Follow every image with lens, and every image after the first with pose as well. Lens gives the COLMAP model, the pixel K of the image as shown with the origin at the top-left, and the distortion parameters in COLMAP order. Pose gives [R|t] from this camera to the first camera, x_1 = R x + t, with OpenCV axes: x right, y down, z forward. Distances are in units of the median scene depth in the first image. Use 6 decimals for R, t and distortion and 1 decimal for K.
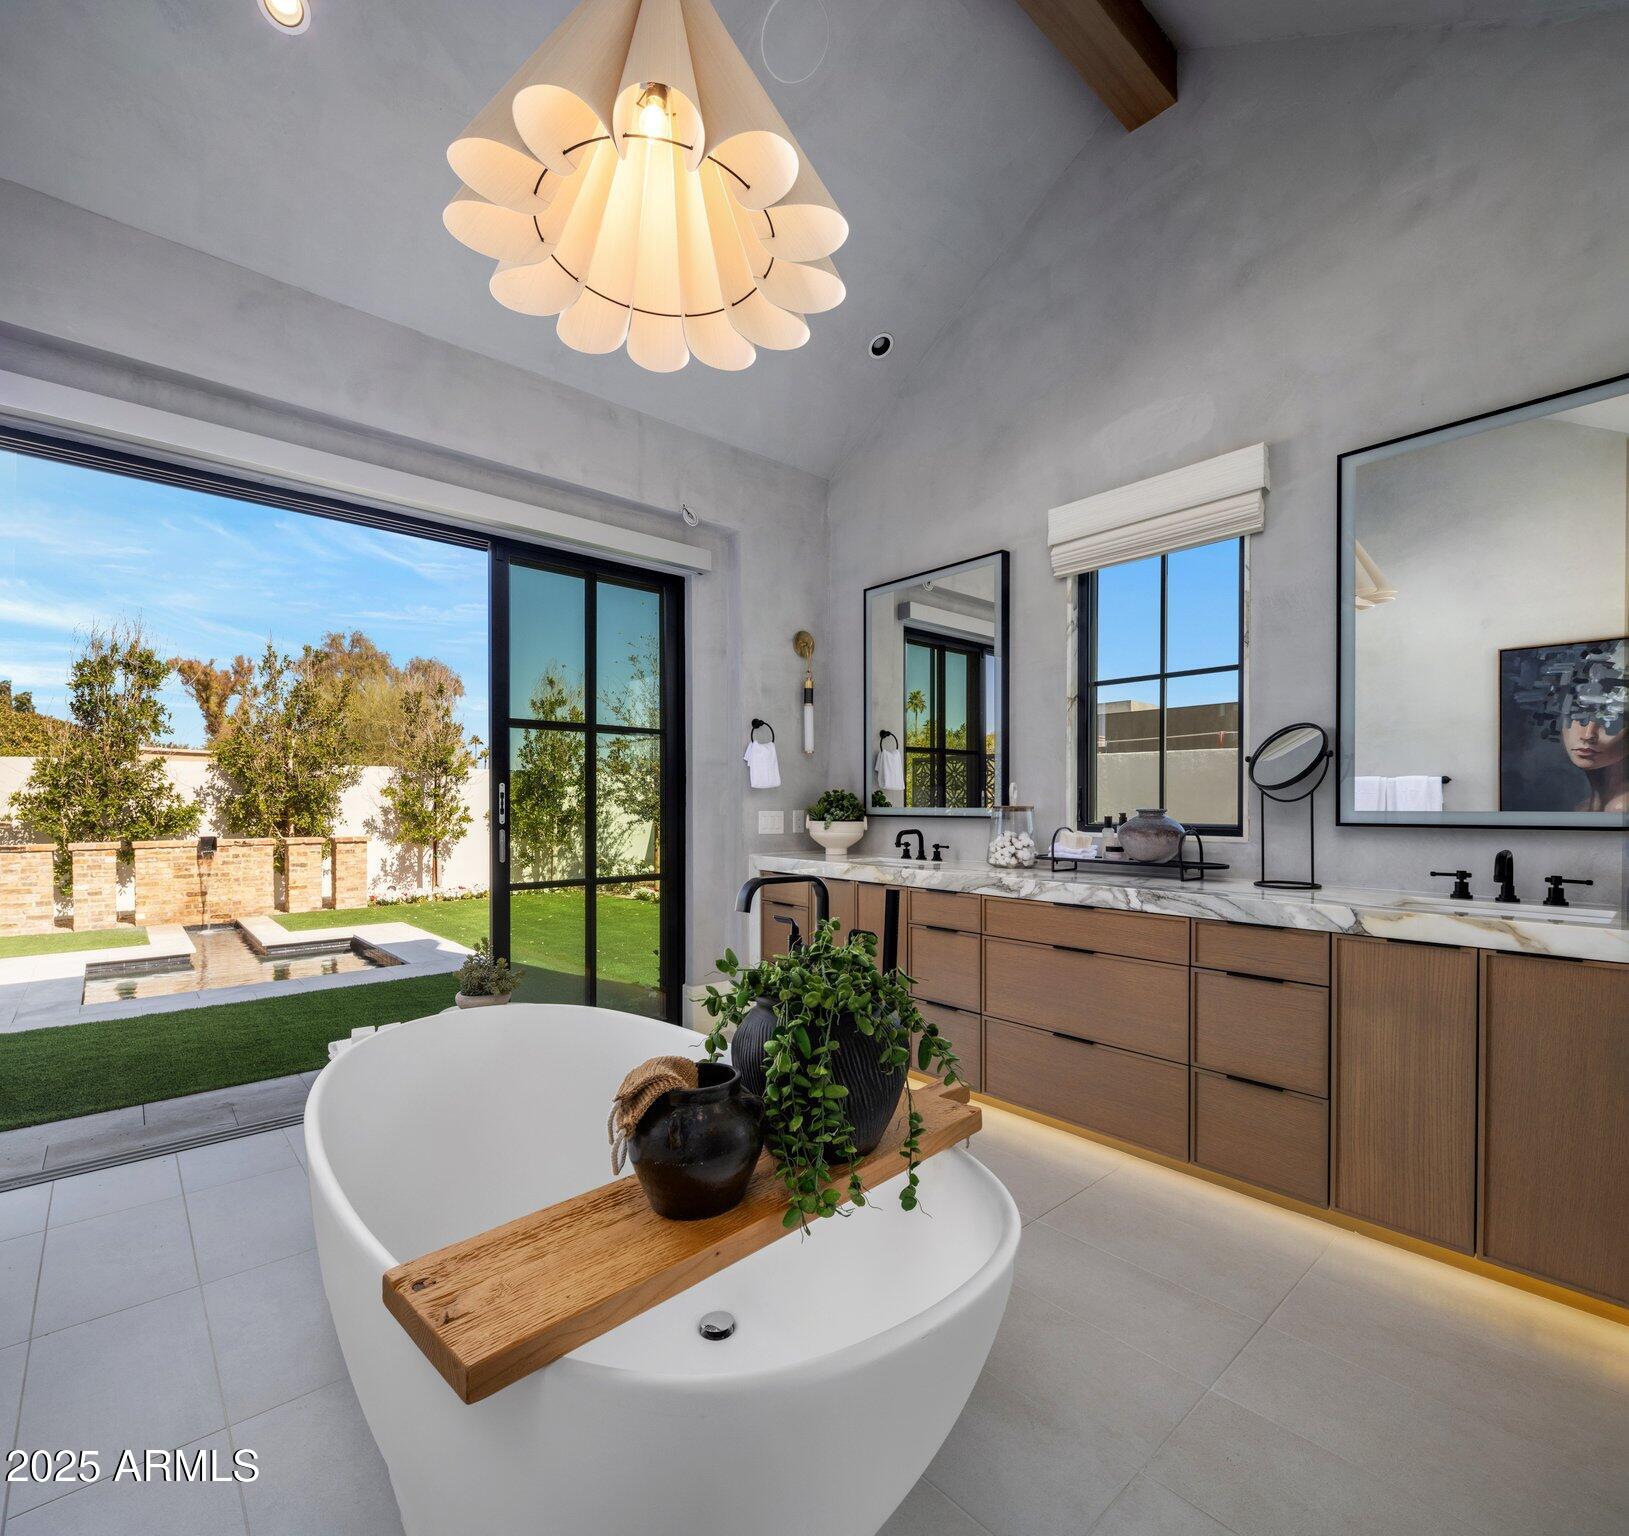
lens RADIAL K [[795.4, 0, 814.4], [0, 795.4, 812.8], [0, 0, 1]] dist [0.002086, -0.000216]
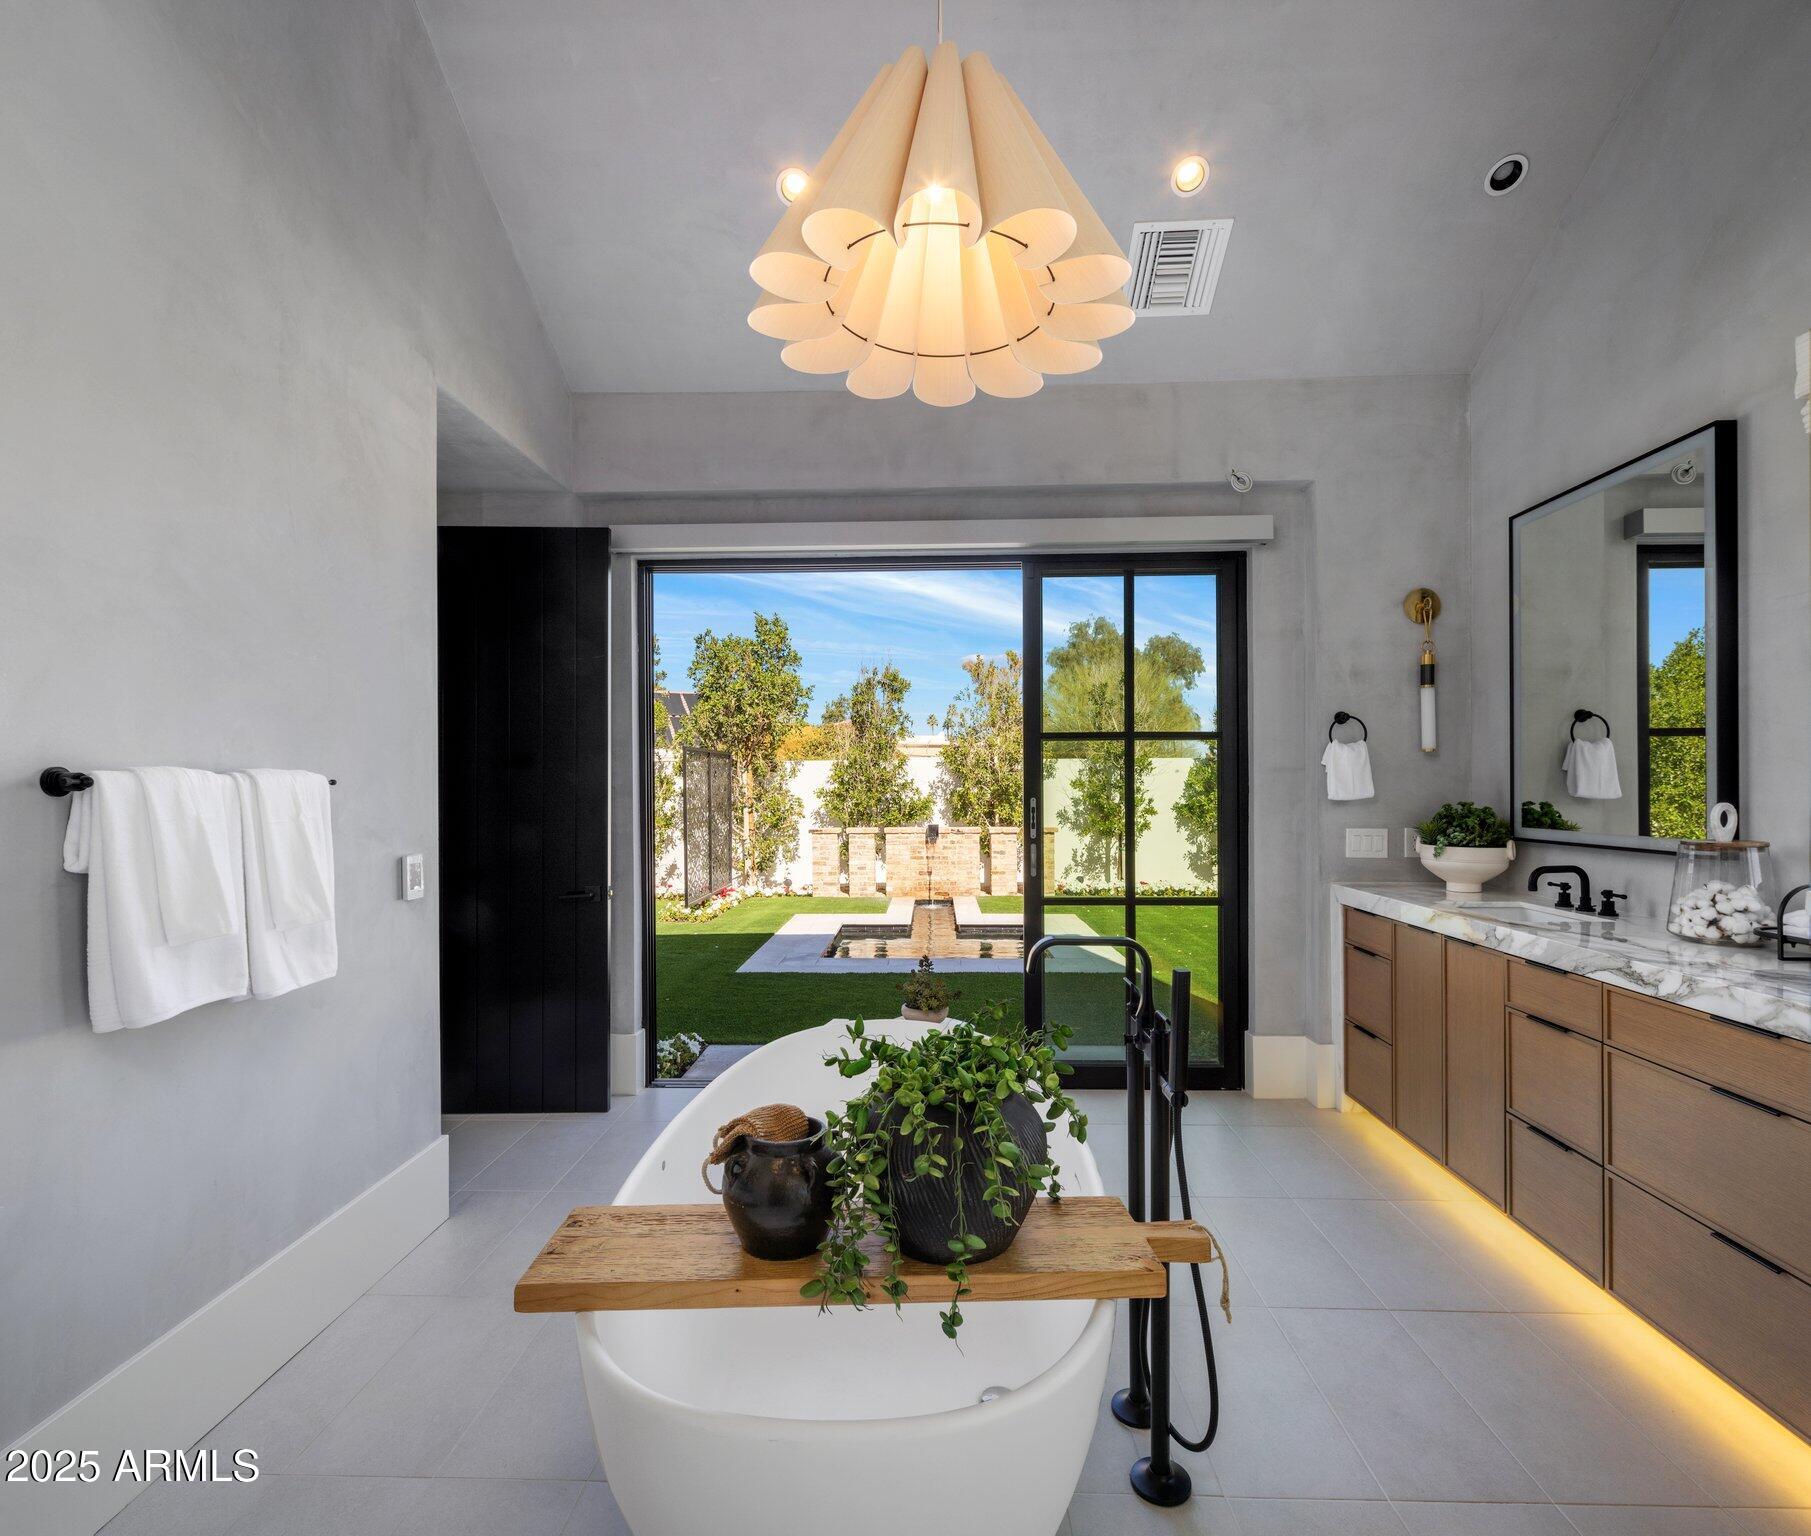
lens RADIAL K [[884.1, 0, 900.0], [0, 884.1, 800.6], [0, 0, 1]] dist [0.000055, -0.000379]
pose [[0.722513, 0.008566, -0.691304, 0.189230], [-0.003515, 0.999956, 0.008716, -0.031476], [0.691348, -0.003868, 0.722511, 0.055150]]
